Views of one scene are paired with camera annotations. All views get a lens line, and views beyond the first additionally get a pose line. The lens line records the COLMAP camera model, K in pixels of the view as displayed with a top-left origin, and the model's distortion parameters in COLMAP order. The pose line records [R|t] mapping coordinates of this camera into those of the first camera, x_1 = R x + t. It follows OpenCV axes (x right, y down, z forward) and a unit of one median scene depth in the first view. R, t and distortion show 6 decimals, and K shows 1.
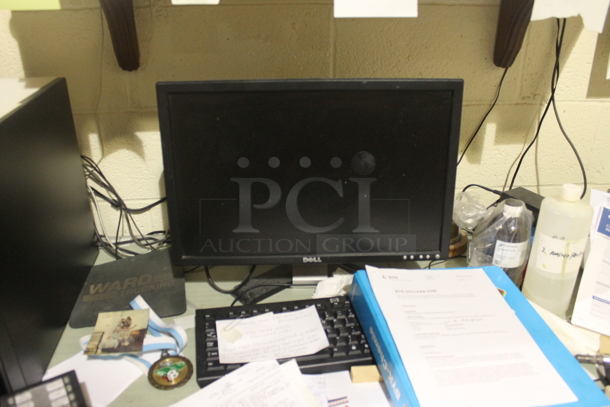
lens RADIAL K [[515.0, 0, 305.0], [0, 515.0, 203.5], [0, 0, 1]] dist [-0.149490, 0.105444]
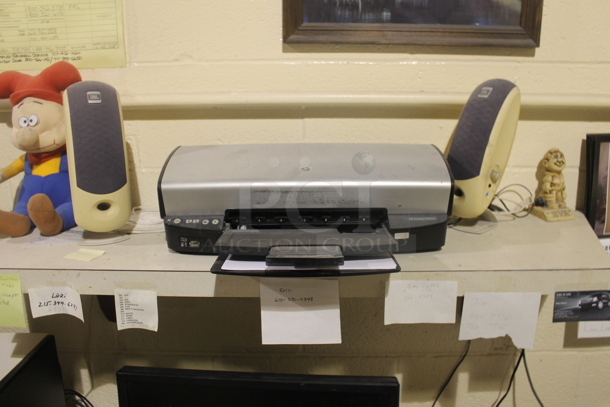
lens RADIAL K [[515.0, 0, 305.0], [0, 515.0, 203.5], [0, 0, 1]] dist [-0.149490, 0.105444]
pose [[0.993178, 0.016363, -0.115456, 0.179026], [-0.040130, 0.977590, -0.206658, -0.290400], [0.109487, 0.209882, 0.971577, -0.079831]]
